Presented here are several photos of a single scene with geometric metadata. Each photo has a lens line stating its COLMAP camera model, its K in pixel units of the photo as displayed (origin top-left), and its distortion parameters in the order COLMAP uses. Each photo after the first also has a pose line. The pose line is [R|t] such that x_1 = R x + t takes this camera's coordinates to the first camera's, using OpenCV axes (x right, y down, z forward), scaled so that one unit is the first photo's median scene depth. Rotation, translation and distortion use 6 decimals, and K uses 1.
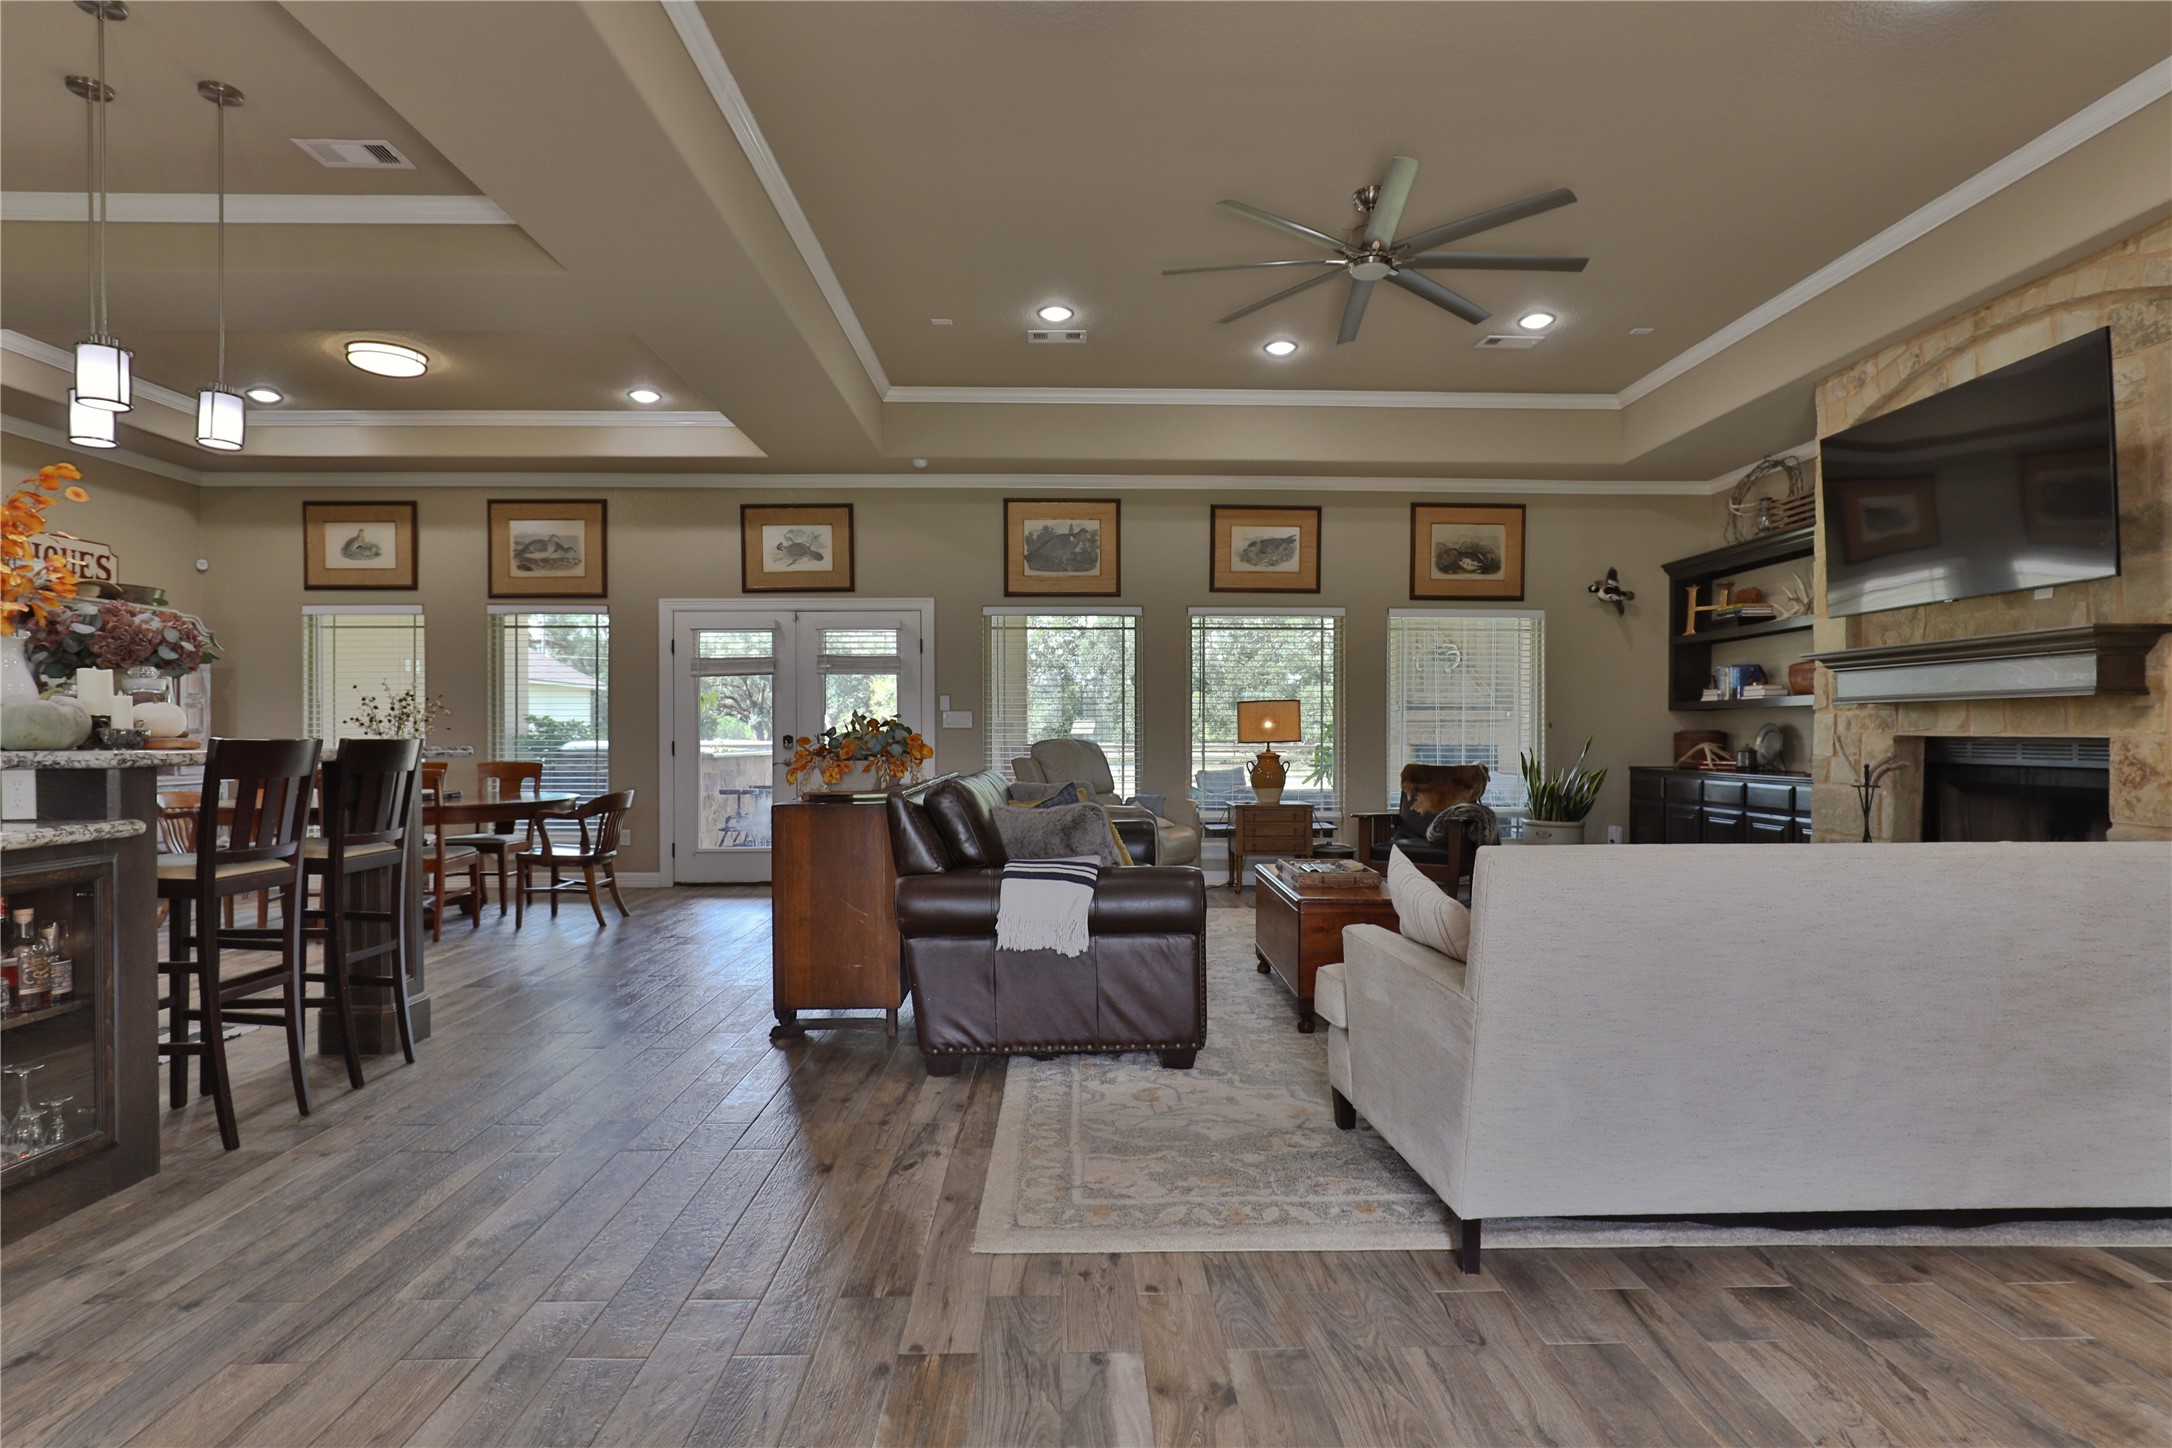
lens RADIAL K [[1109.7, 0, 1082.3], [0, 1109.7, 737.4], [0, 0, 1]] dist [-0.003401, 0.001376]
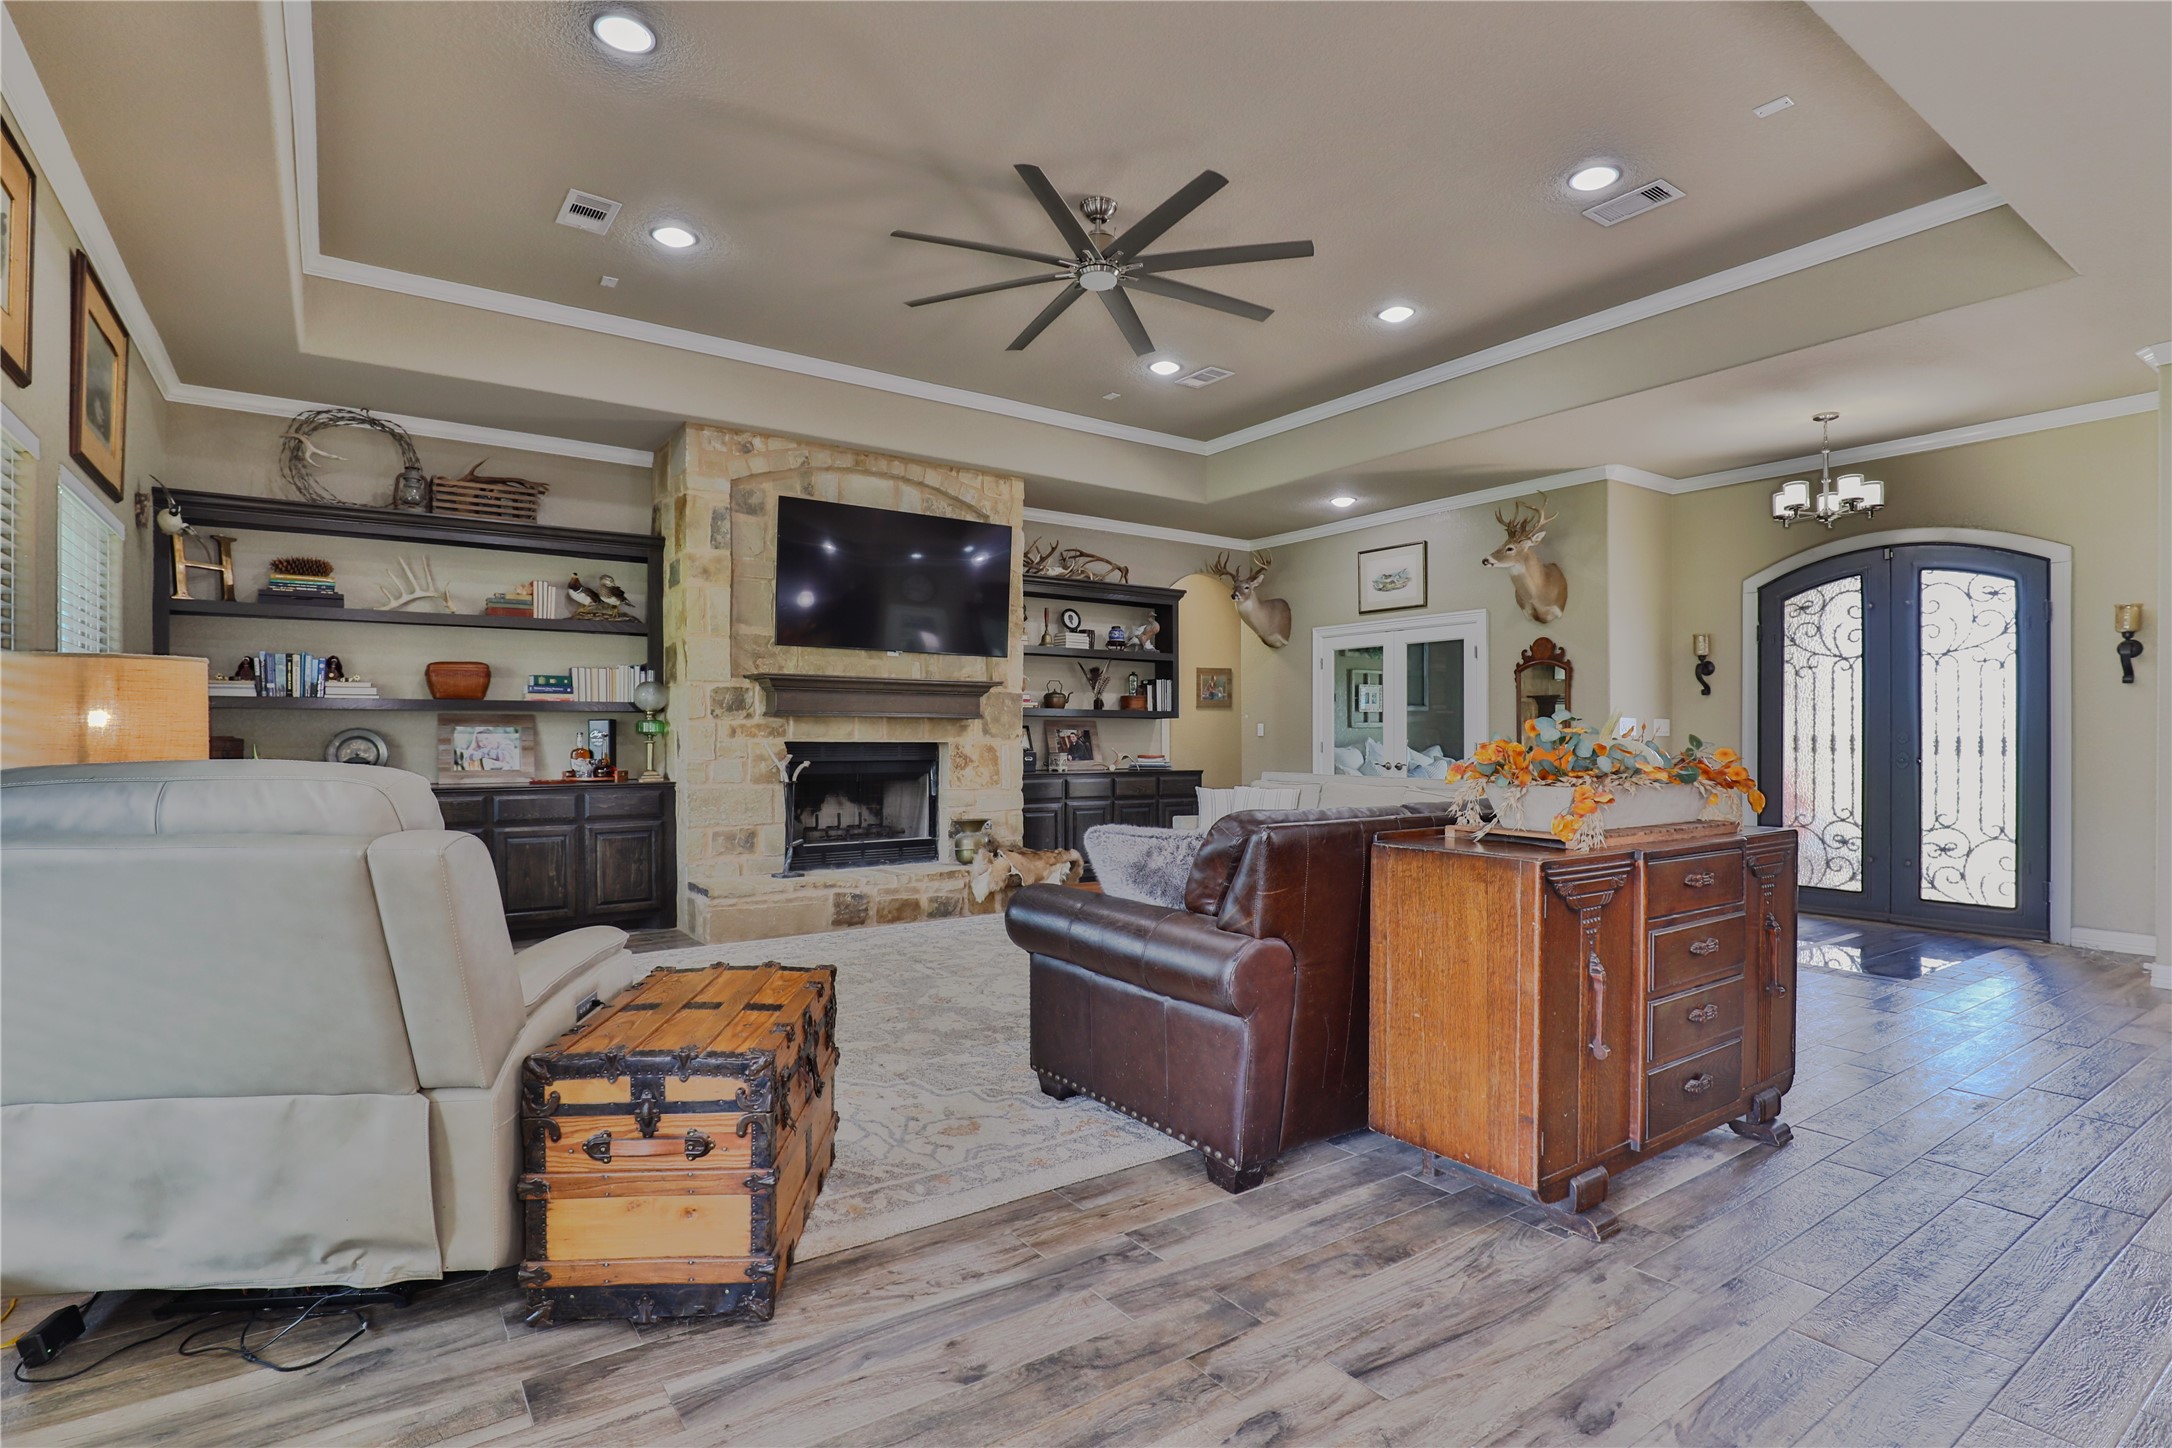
lens RADIAL K [[1039.2, 0, 1078.6], [0, 1039.2, 742.5], [0, 0, 1]] dist [0.002542, 0.000773]
pose [[-0.539860, -0.004775, 0.841741, -0.344458], [0.001922, 0.999974, 0.006906, -0.006053], [-0.841753, 0.005346, -0.539837, 1.001008]]
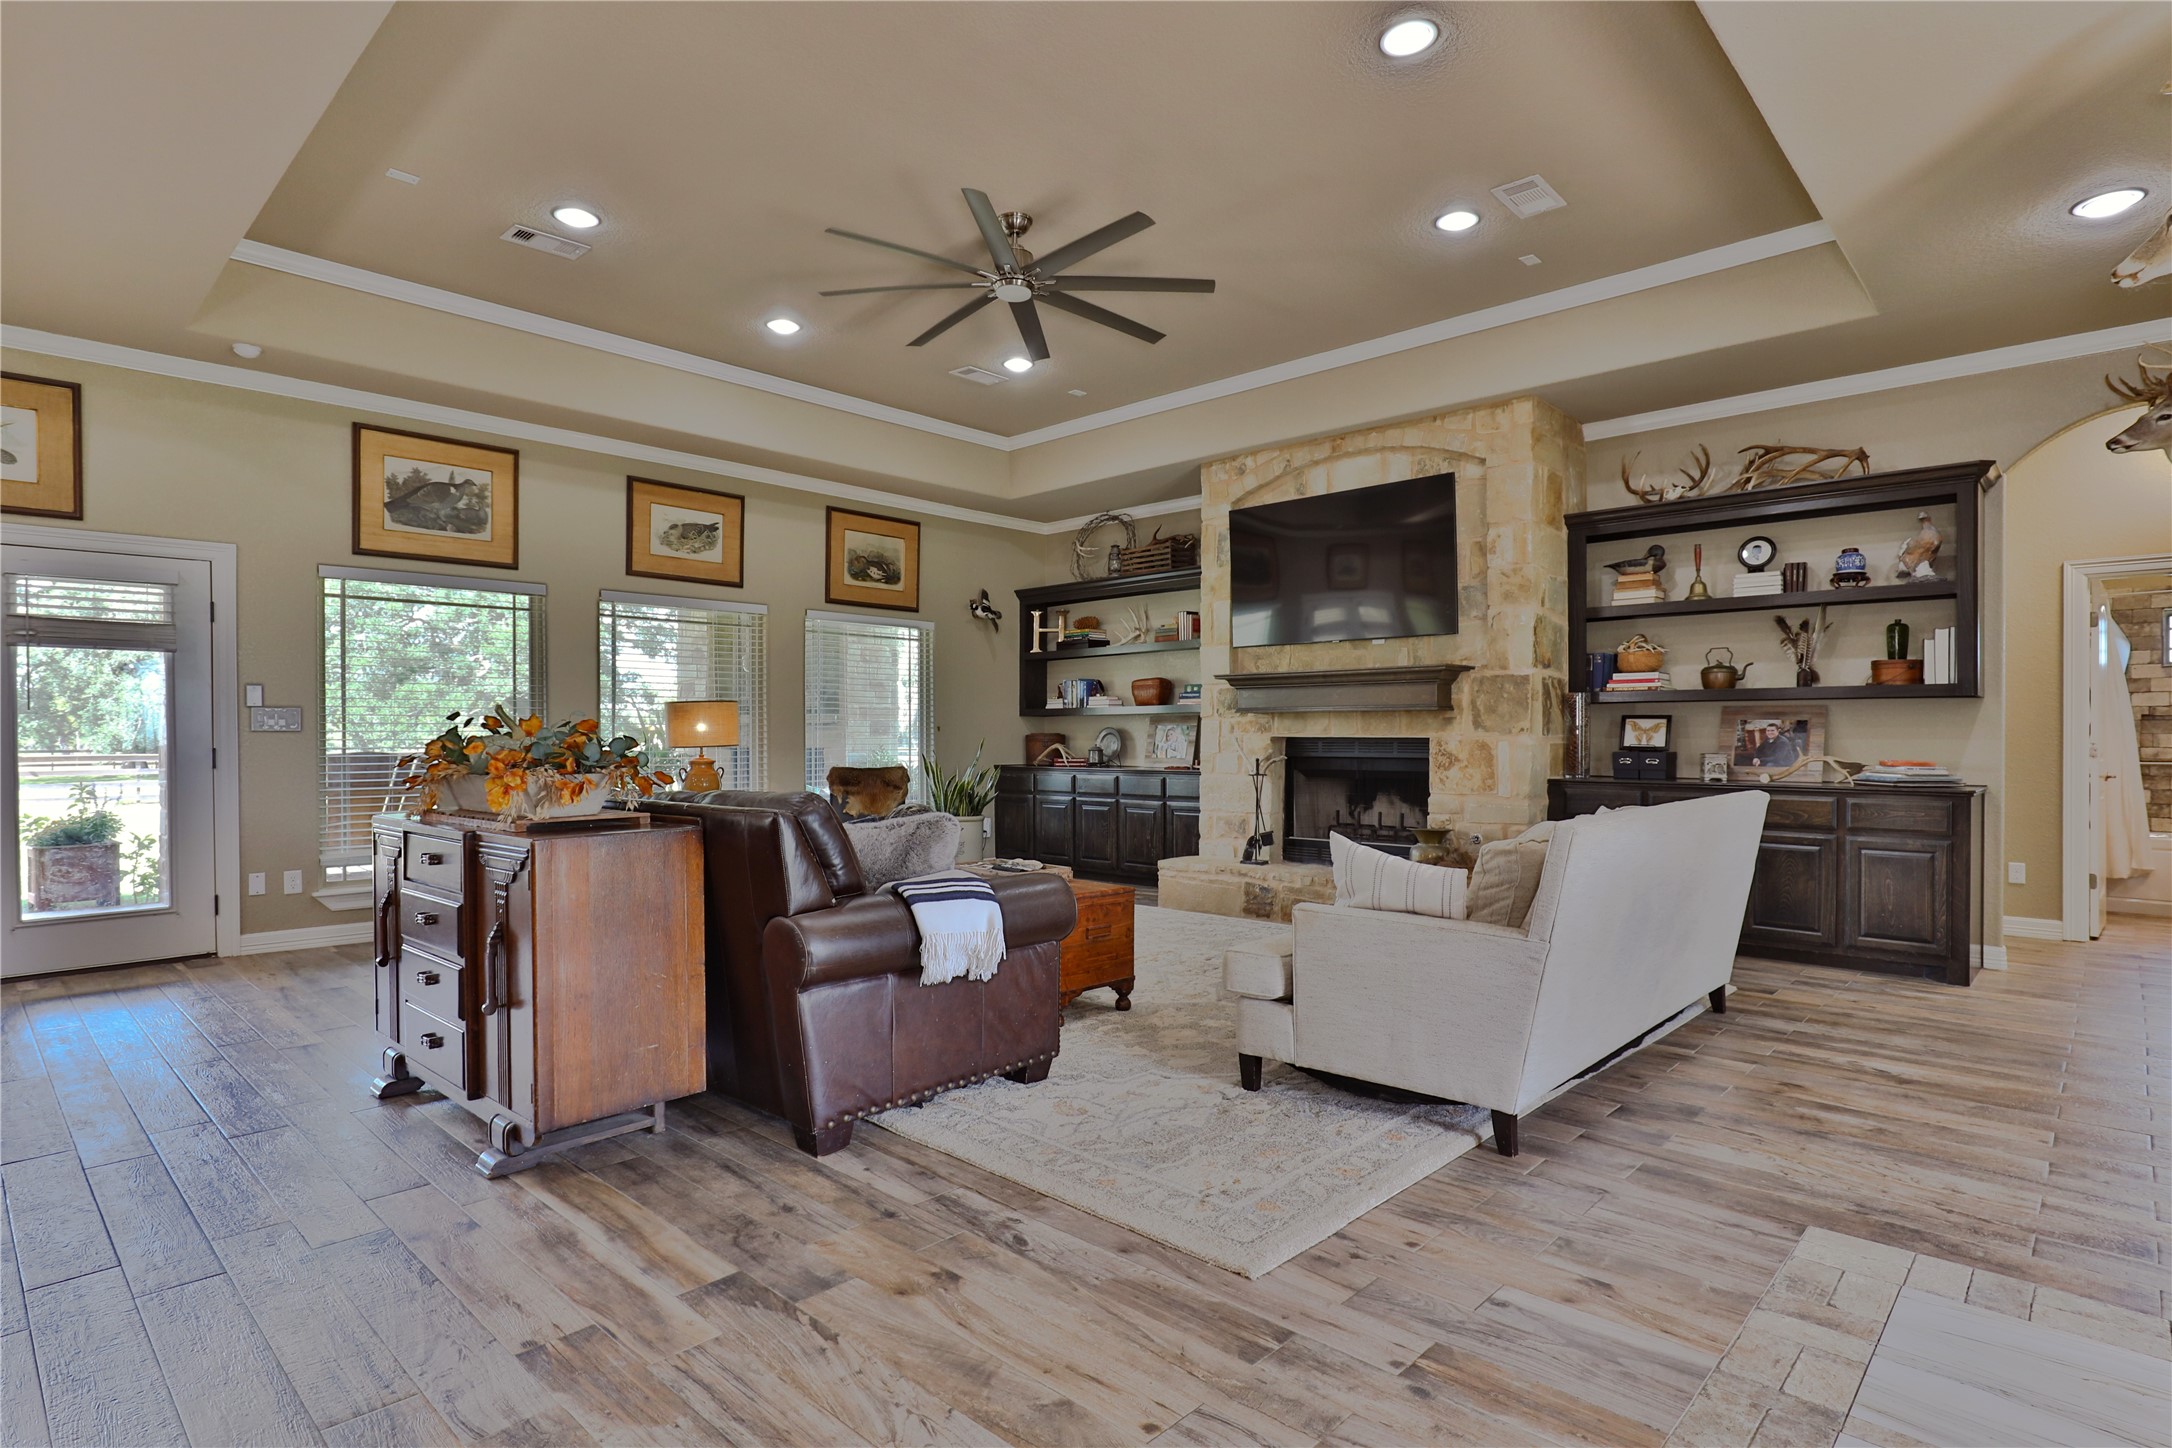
lens RADIAL K [[1121.3, 0, 1089.0], [0, 1121.3, 739.9], [0, 0, 1]] dist [-0.004700, 0.000138]
pose [[0.703722, -0.004824, 0.710459, -0.294084], [0.005449, 0.999984, 0.001393, -0.000843], [-0.710454, 0.002892, 0.703737, 0.140180]]
